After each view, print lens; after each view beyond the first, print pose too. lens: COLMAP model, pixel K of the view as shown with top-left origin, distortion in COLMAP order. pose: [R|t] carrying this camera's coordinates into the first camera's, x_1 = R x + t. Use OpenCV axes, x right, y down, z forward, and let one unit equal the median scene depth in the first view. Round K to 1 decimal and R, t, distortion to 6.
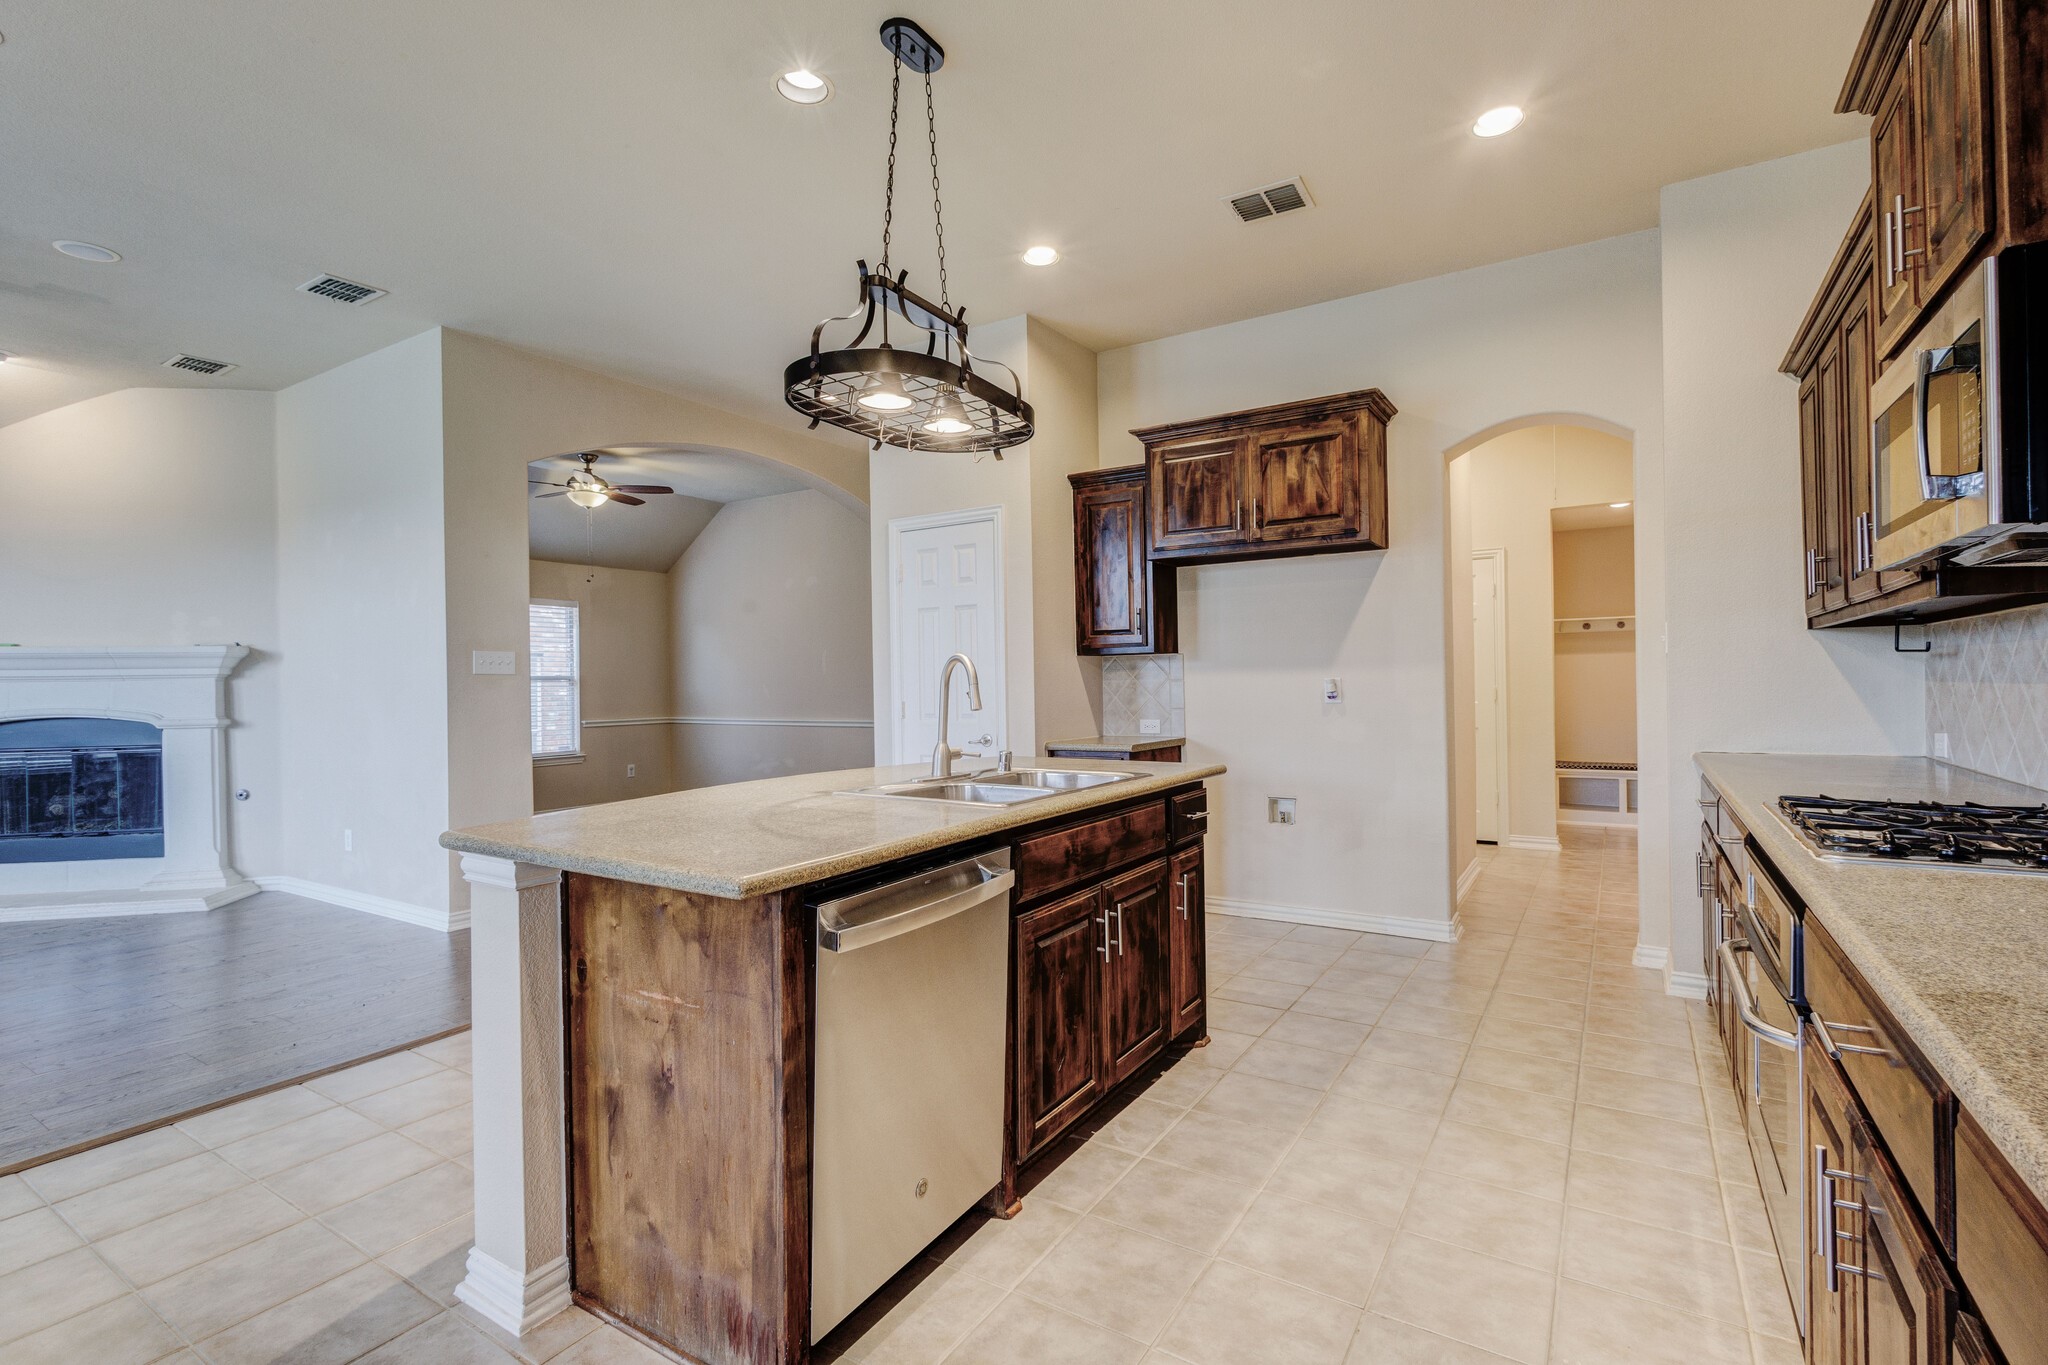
lens RADIAL K [[935.6, 0, 1024.0], [0, 935.6, 682.5], [0, 0, 1]] dist [0.006438, -0.000155]
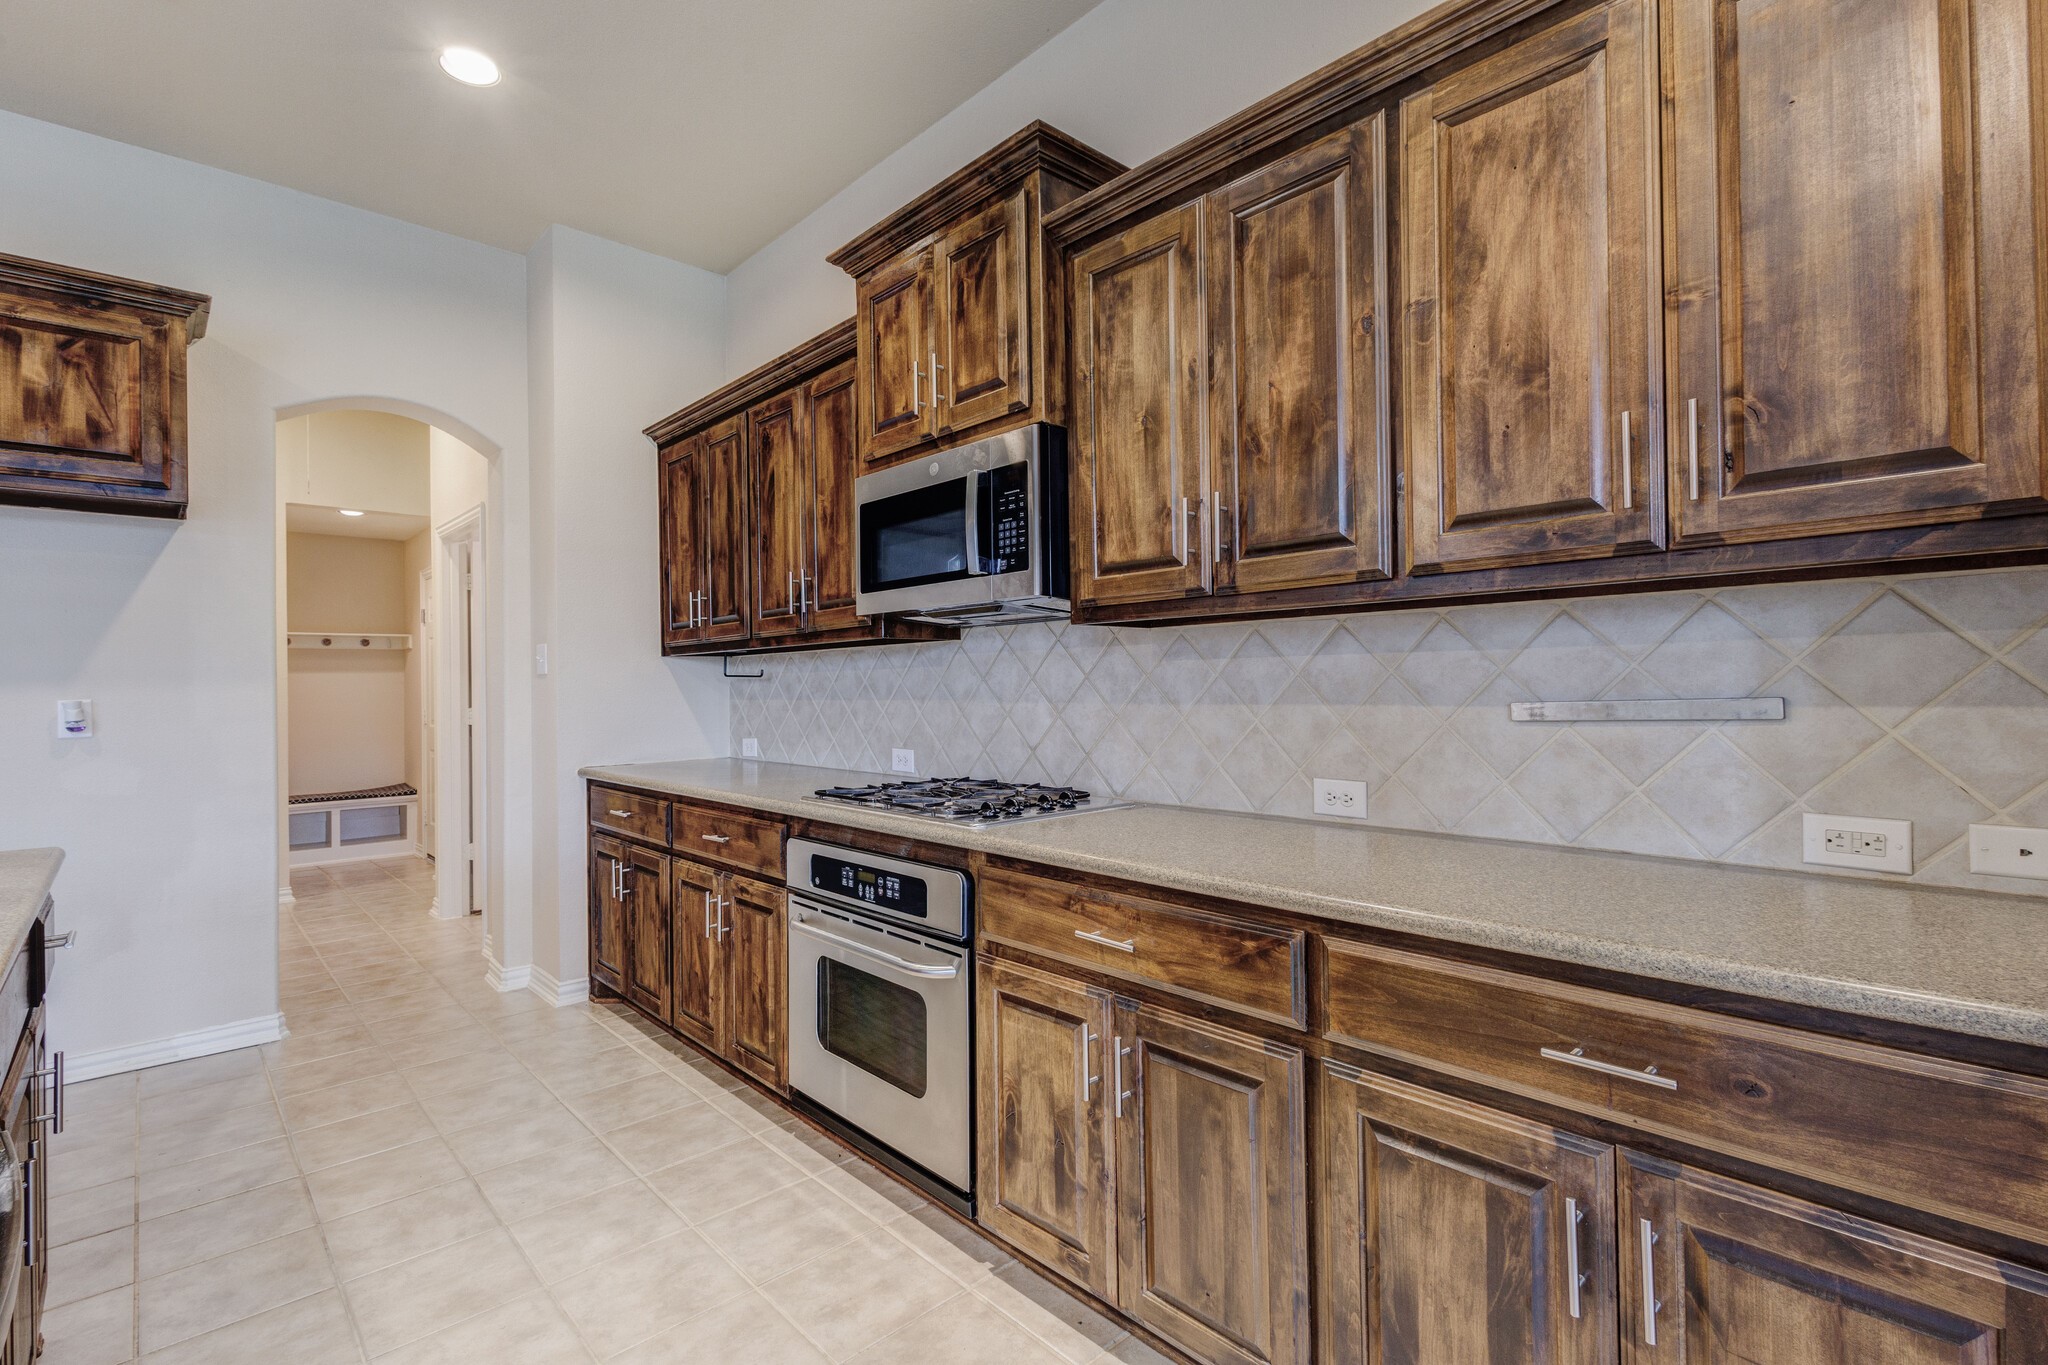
lens RADIAL K [[946.3, 0, 1024.9], [0, 946.3, 677.1], [0, 0, 1]] dist [0.002045, 0.000246]
pose [[0.247856, 0.020275, 0.968585, -0.159459], [0.009780, 0.999678, -0.023429, 0.001478], [-0.968748, 0.015280, 0.247578, 0.204682]]
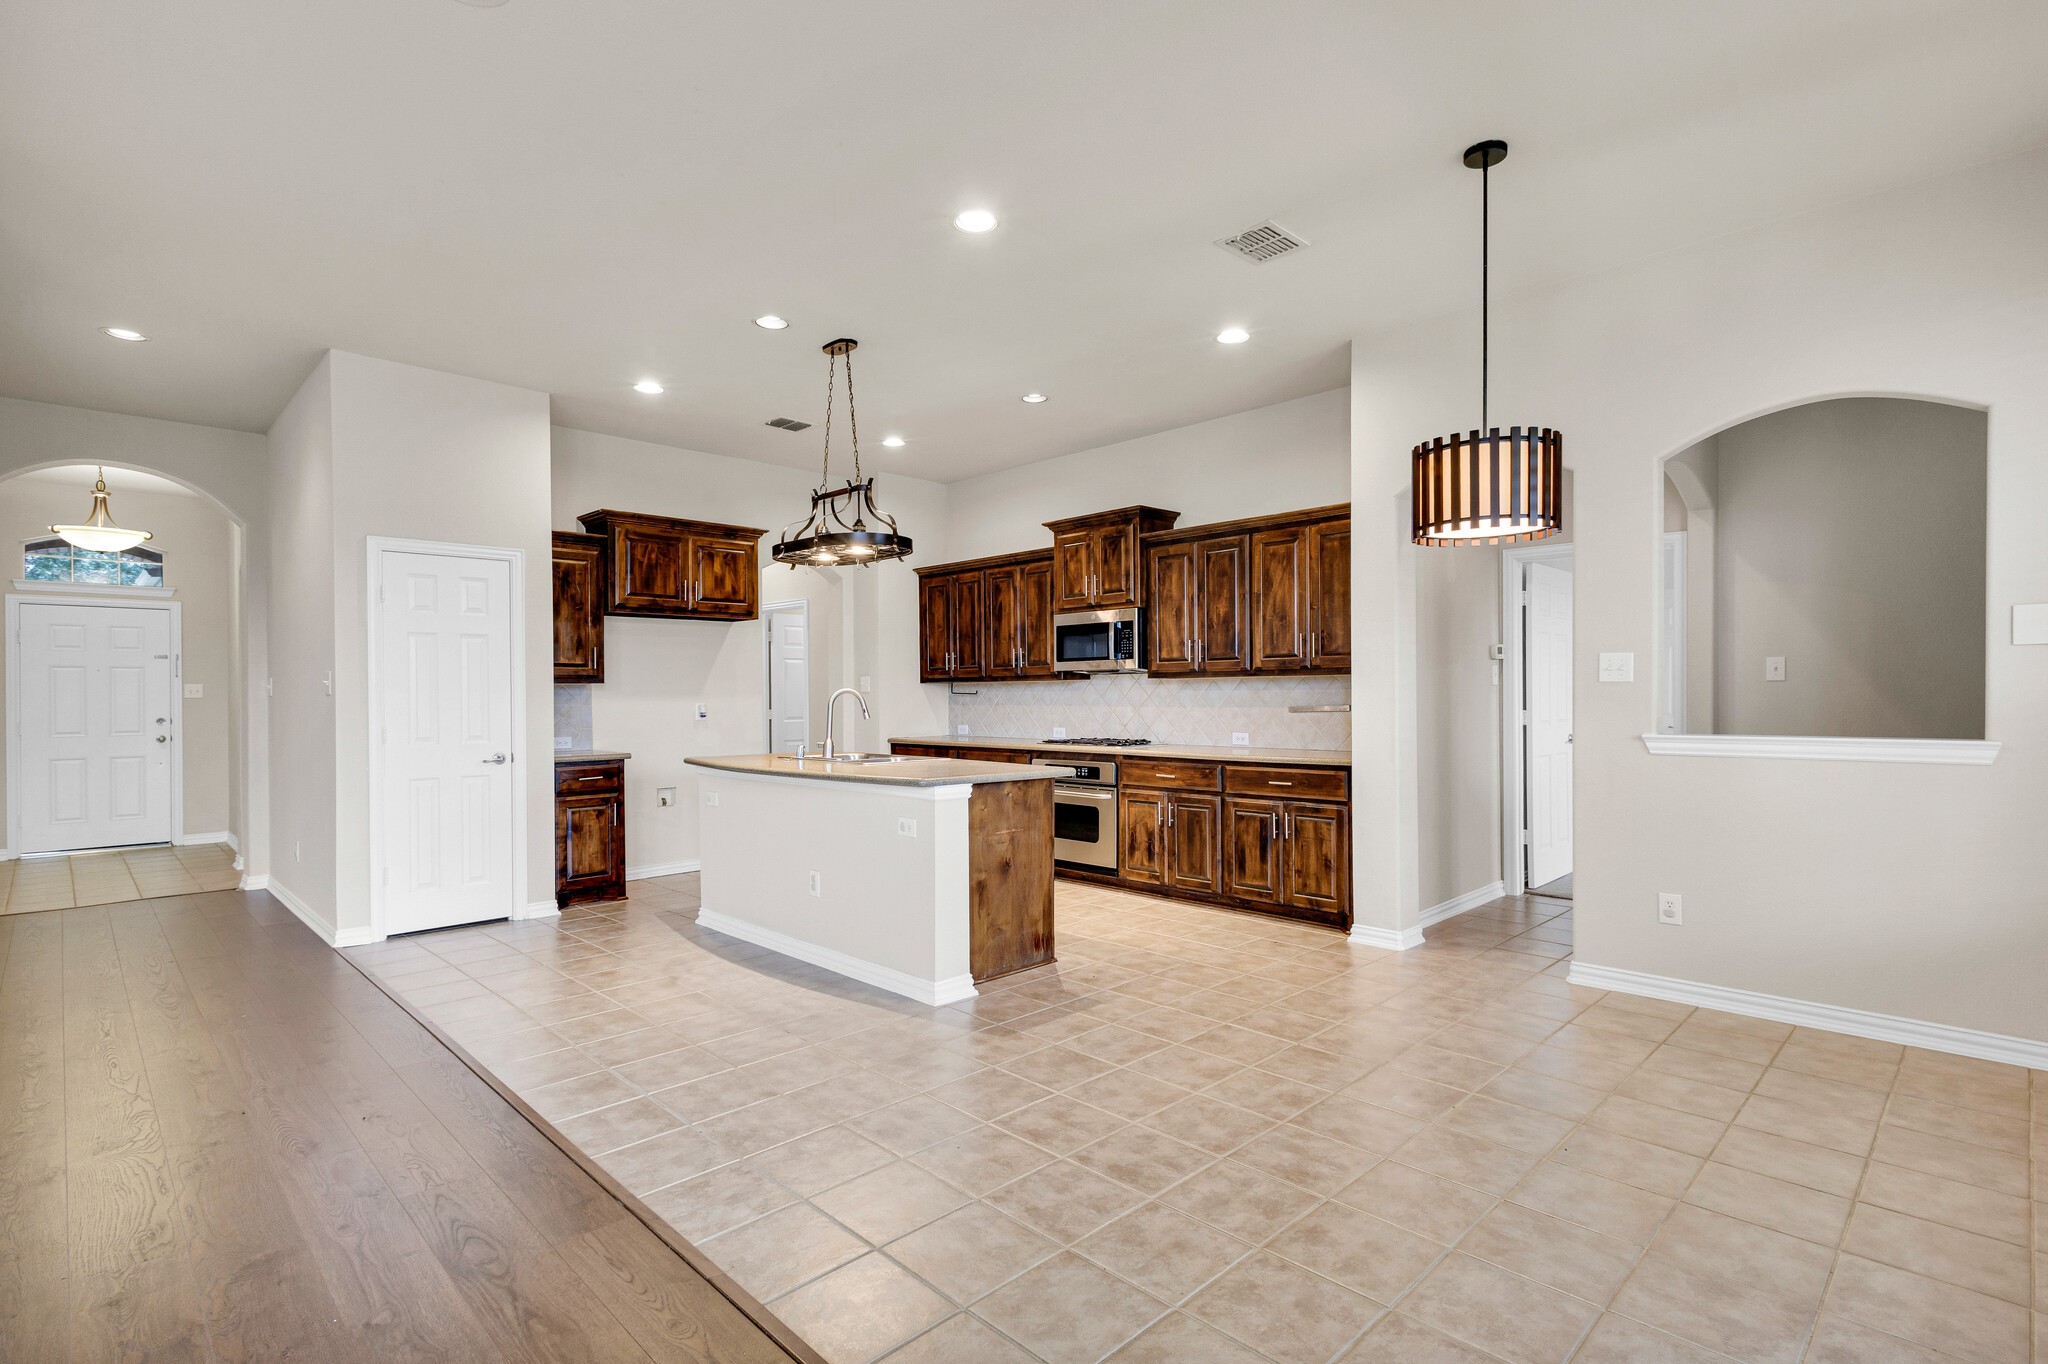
lens RADIAL K [[985.8, 0, 1022.7], [0, 985.8, 701.4], [0, 0, 1]] dist [0.004712, 0.000768]
pose [[0.230638, 0.005973, 0.973021, -1.165658], [0.004678, 0.999963, -0.007248, 0.006088], [-0.973028, 0.006224, 0.230601, 0.146553]]
